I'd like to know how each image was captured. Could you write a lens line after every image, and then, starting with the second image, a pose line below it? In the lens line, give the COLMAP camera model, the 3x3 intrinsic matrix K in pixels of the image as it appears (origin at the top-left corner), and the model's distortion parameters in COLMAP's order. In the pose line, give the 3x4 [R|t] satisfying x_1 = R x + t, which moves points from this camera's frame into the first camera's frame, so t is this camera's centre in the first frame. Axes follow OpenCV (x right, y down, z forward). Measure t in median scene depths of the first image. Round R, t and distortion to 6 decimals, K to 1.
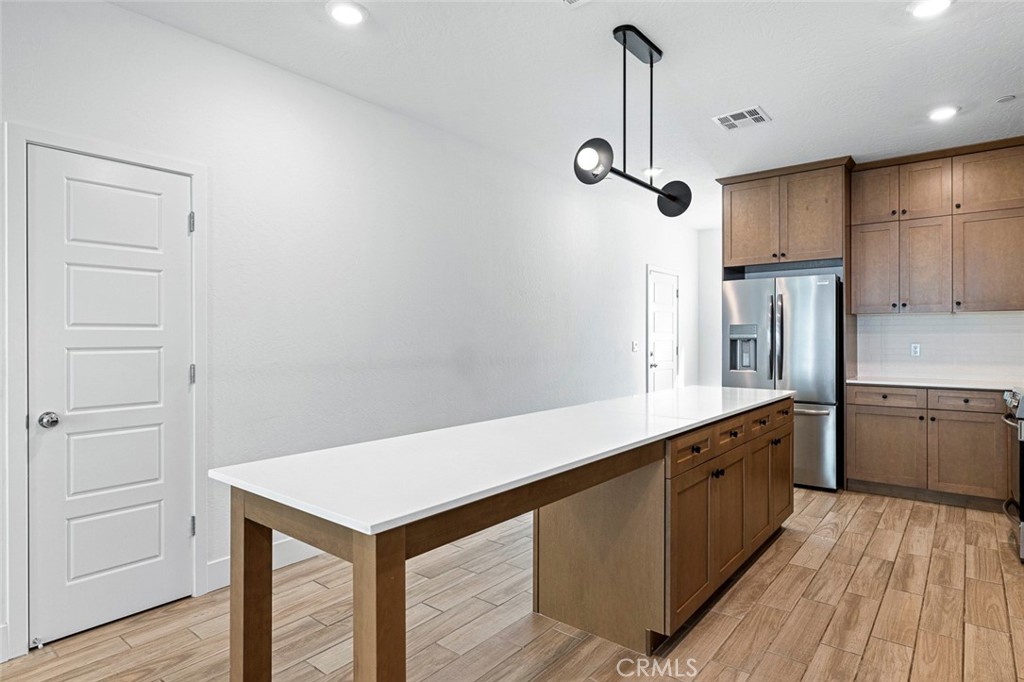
lens RADIAL K [[558.4, 0, 509.8], [0, 558.4, 337.1], [0, 0, 1]] dist [-0.000139, -0.000499]
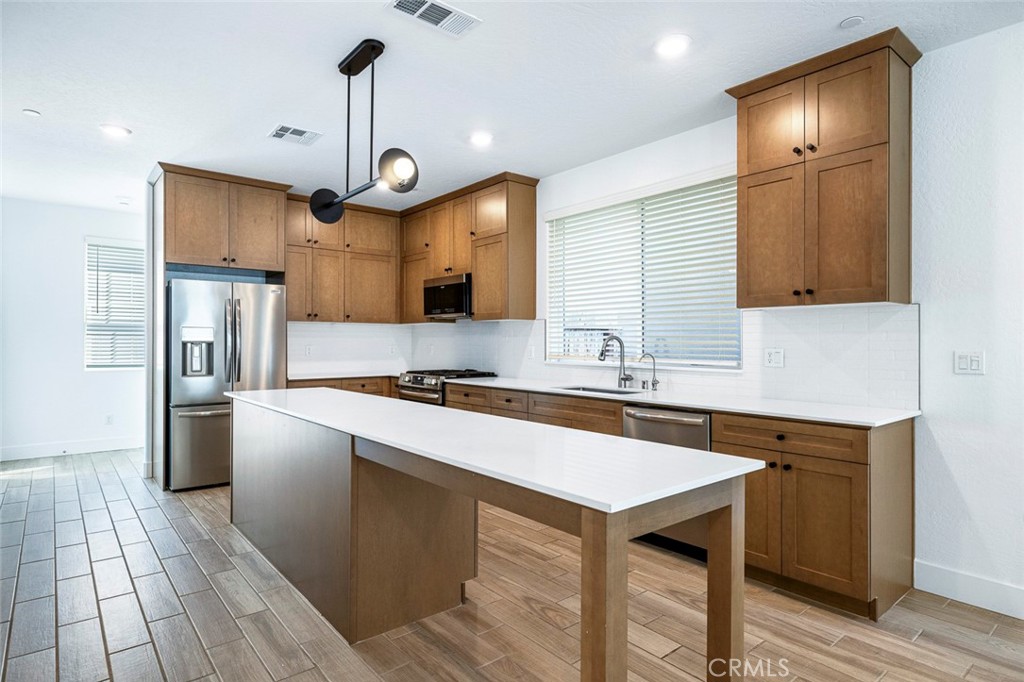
lens RADIAL K [[558.4, 0, 509.7], [0, 558.4, 340.6], [0, 0, 1]] dist [-0.000139, -0.000499]
pose [[0.193110, 0.001825, 0.981175, -0.442985], [-0.002163, 0.999997, -0.001434, 0.000542], [-0.981175, -0.001845, 0.193113, 0.321033]]
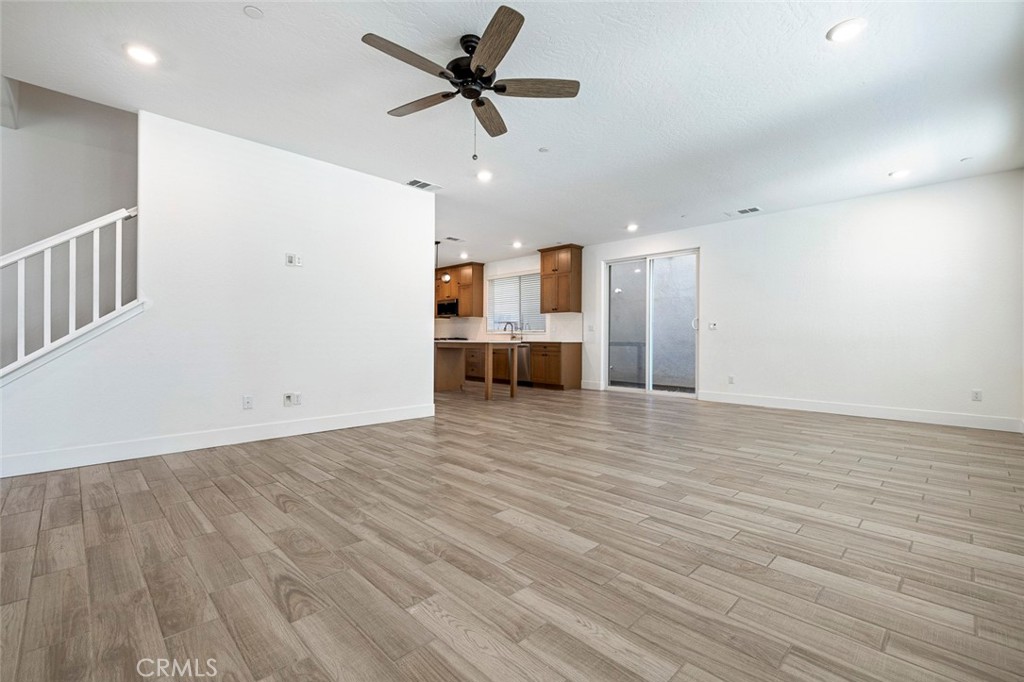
lens RADIAL K [[442.5, 0, 511.4], [0, 442.5, 341.9], [0, 0, 1]] dist [-0.002272, -0.000348]
pose [[0.100140, -0.007033, 0.994949, -1.621679], [-0.006147, 0.999952, 0.007687, 0.067057], [-0.994954, -0.006886, 0.100091, 0.106628]]
